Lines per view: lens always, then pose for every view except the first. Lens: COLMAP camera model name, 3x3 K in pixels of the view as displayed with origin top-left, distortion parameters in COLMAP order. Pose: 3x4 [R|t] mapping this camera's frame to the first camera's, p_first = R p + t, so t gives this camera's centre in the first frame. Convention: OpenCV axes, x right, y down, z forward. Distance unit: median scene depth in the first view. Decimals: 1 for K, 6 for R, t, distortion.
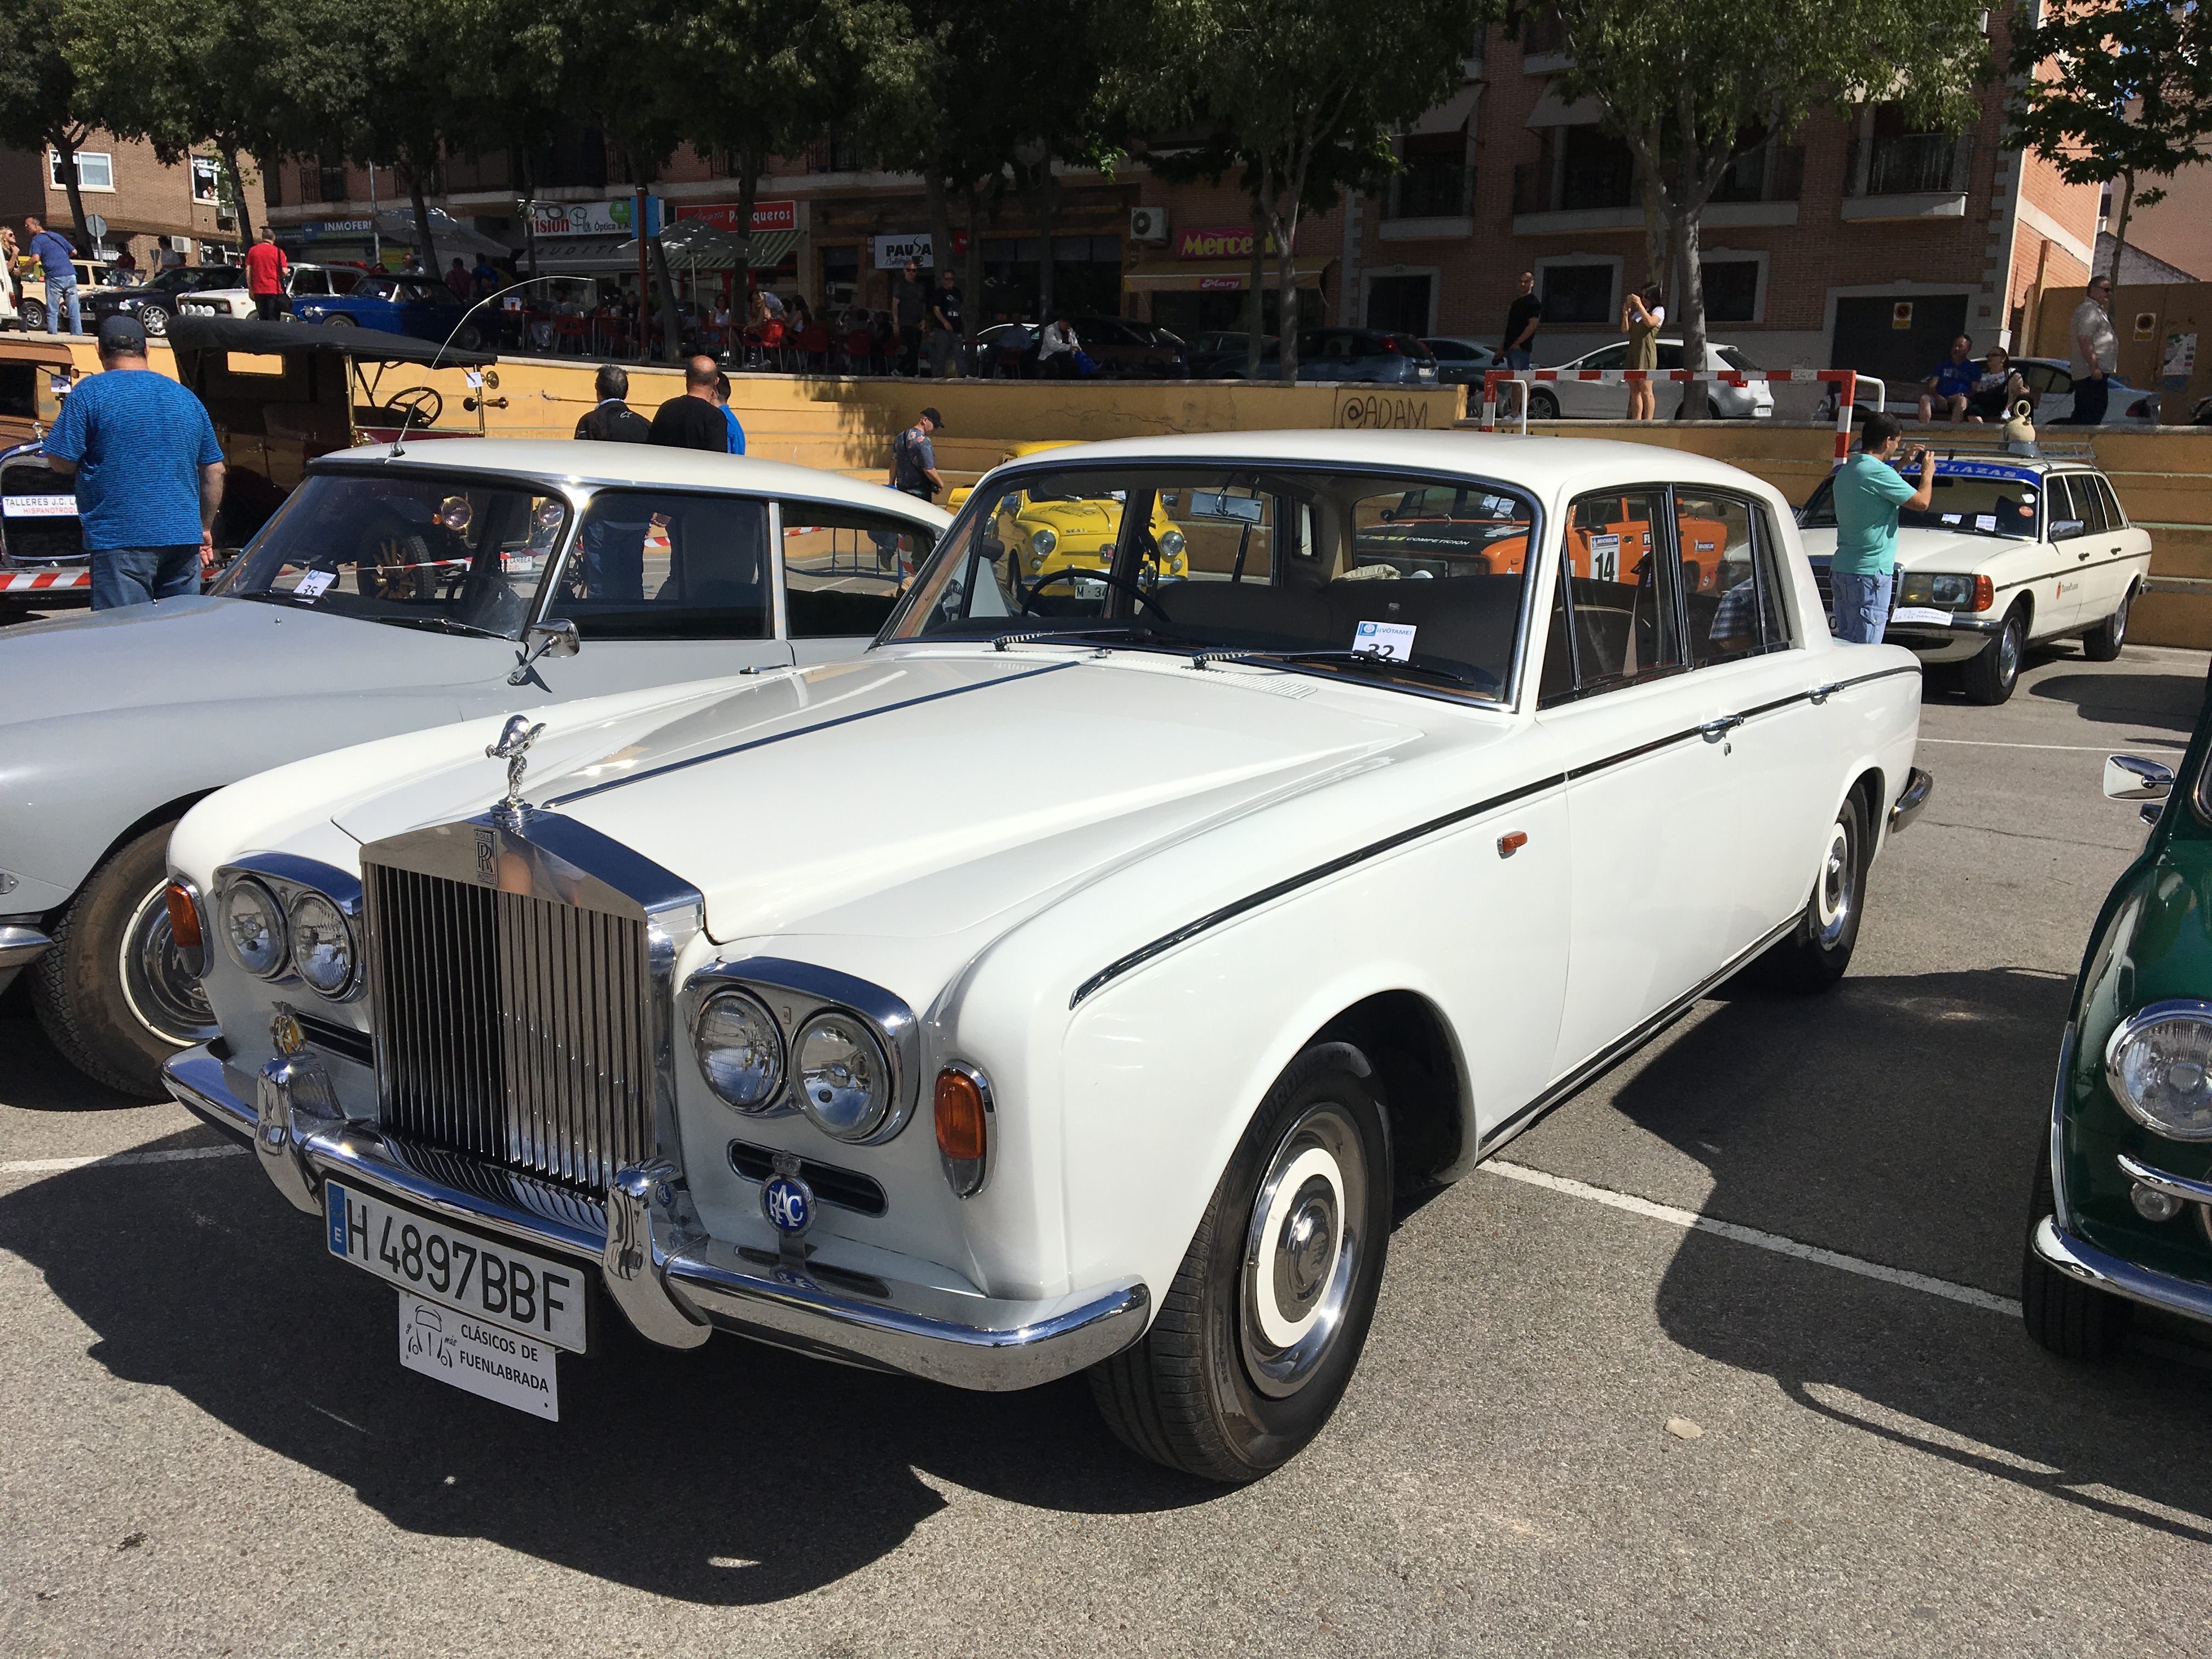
lens RADIAL K [[1846.1, 0, 1104.7], [0, 1846.1, 814.0], [0, 0, 1]] dist [0.053398, -0.075138]
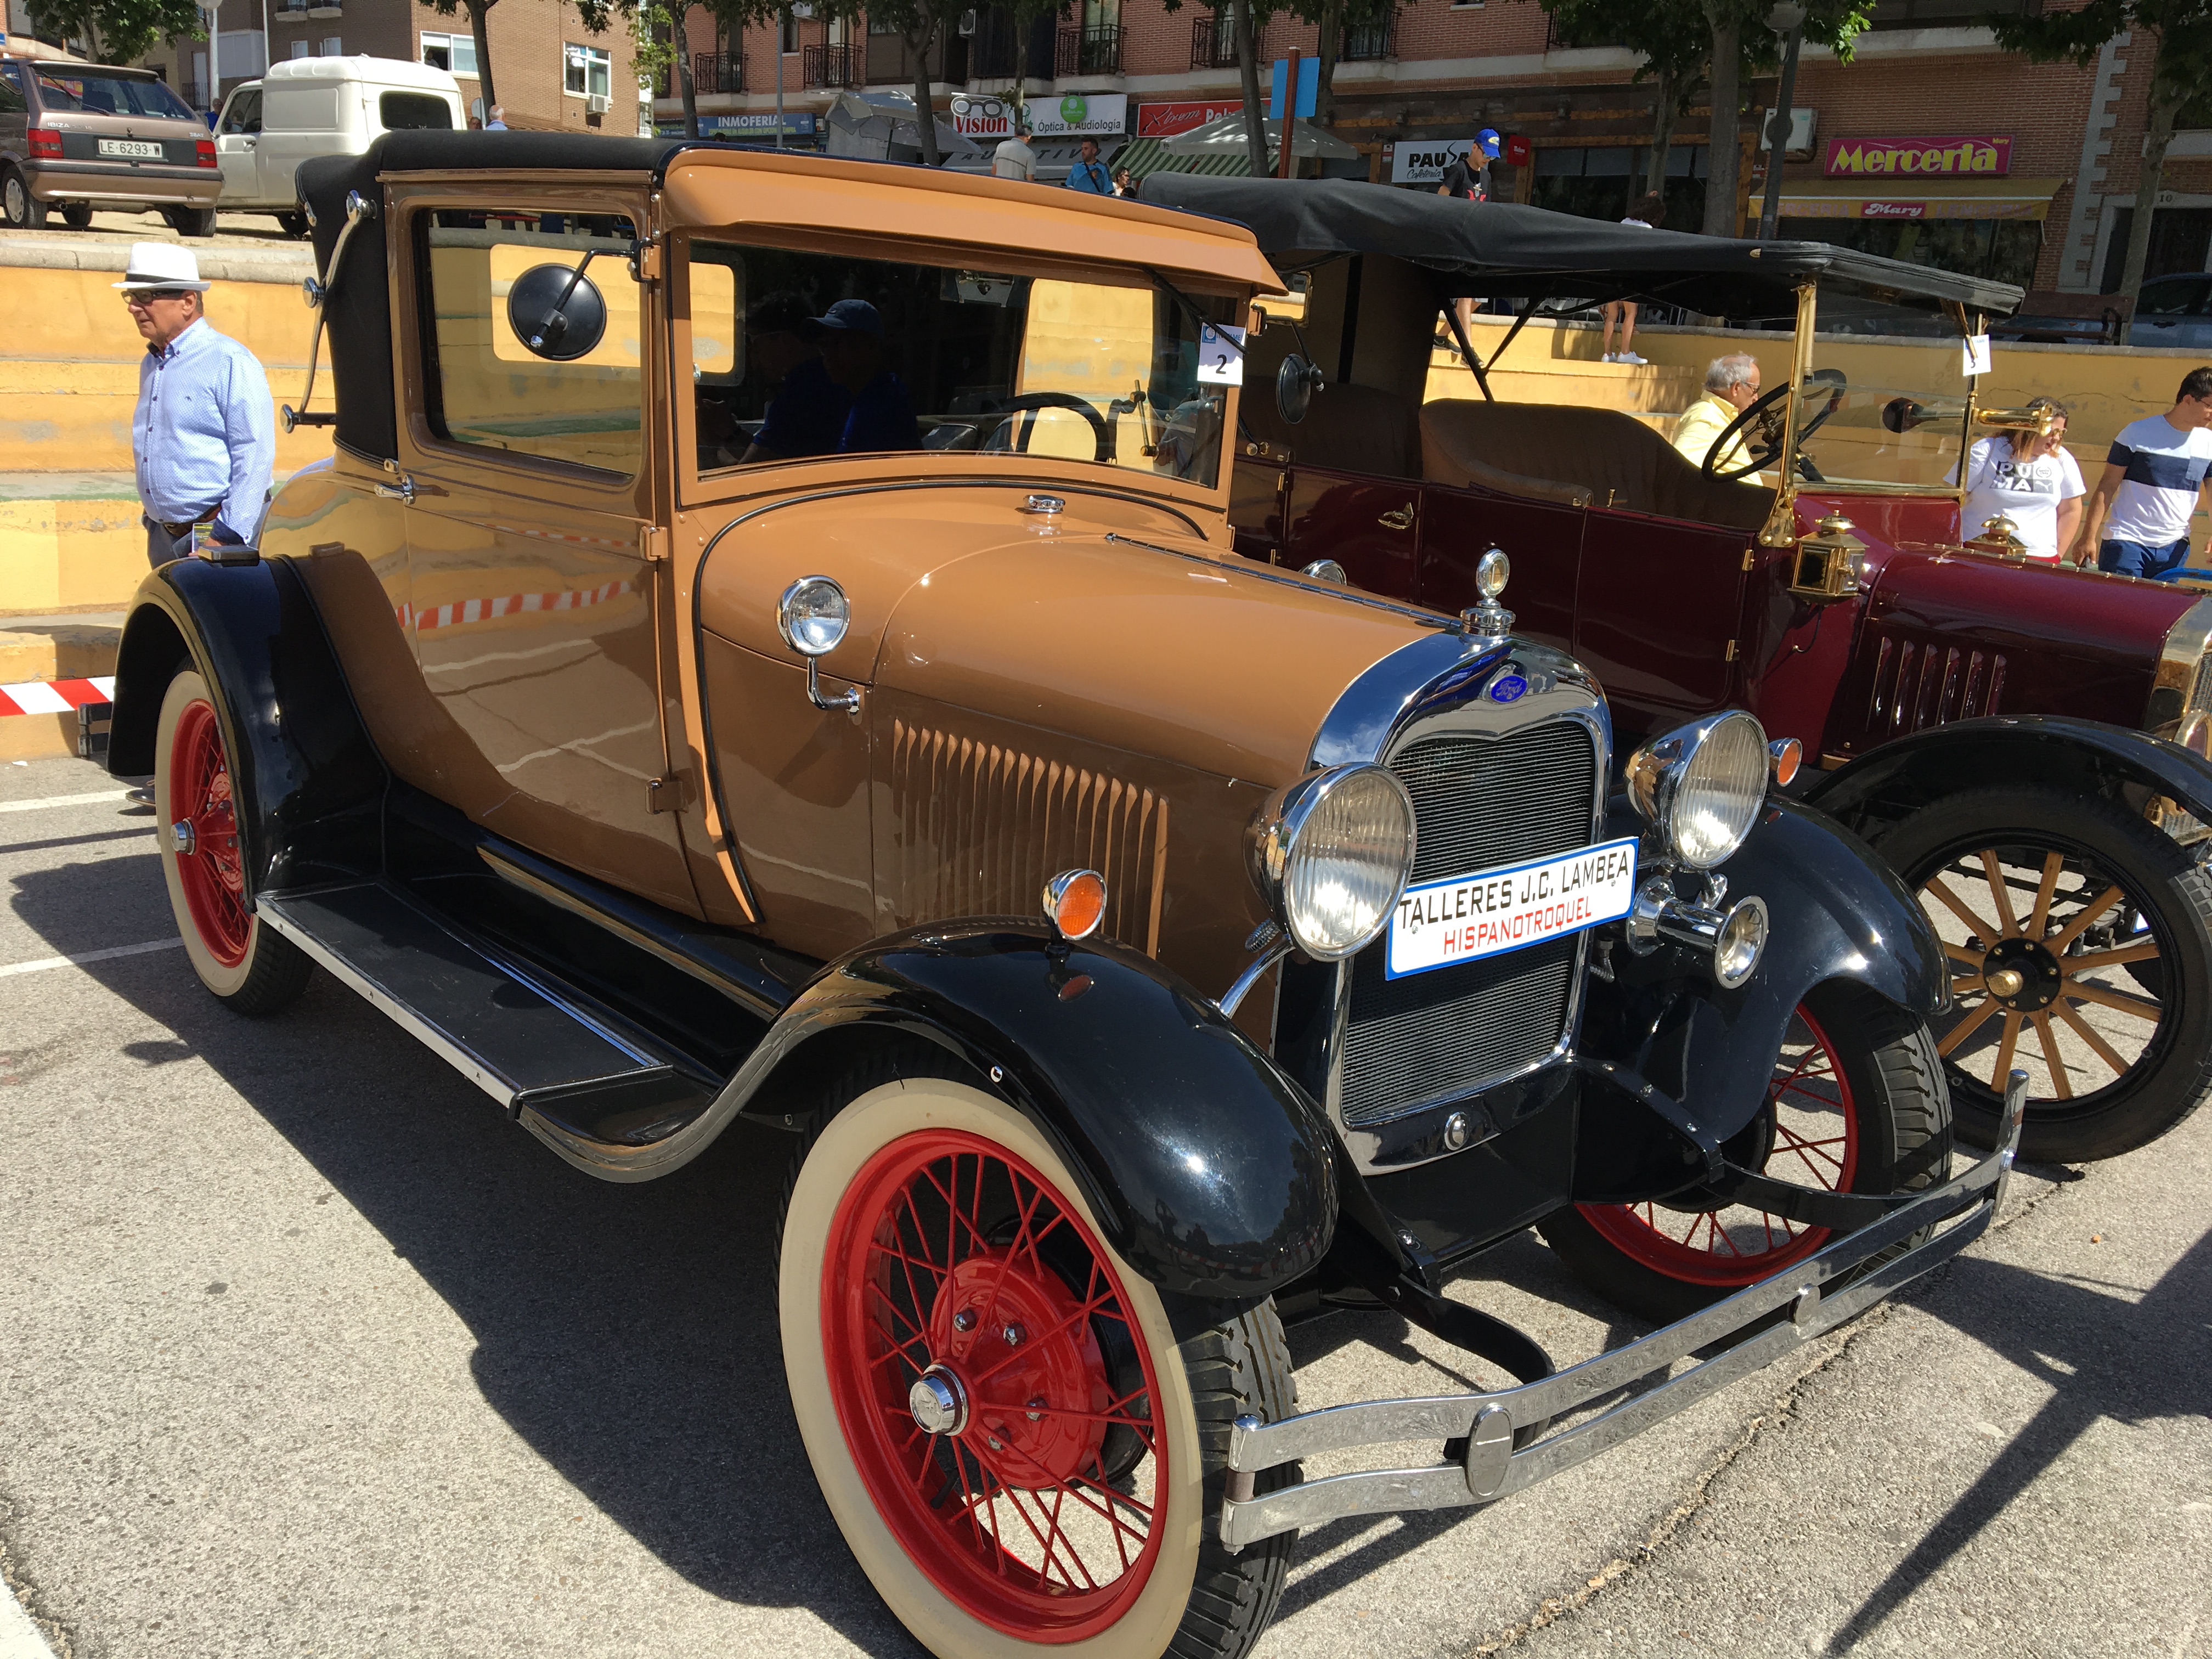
lens RADIAL K [[1846.1, 0, 1105.8], [0, 1846.1, 821.9], [0, 0, 1]] dist [0.053398, -0.075138]
pose [[0.990069, 0.069774, -0.122041, -0.150819], [-0.065096, 0.996998, 0.041911, -0.046814], [0.124599, -0.033551, 0.991640, 0.194063]]
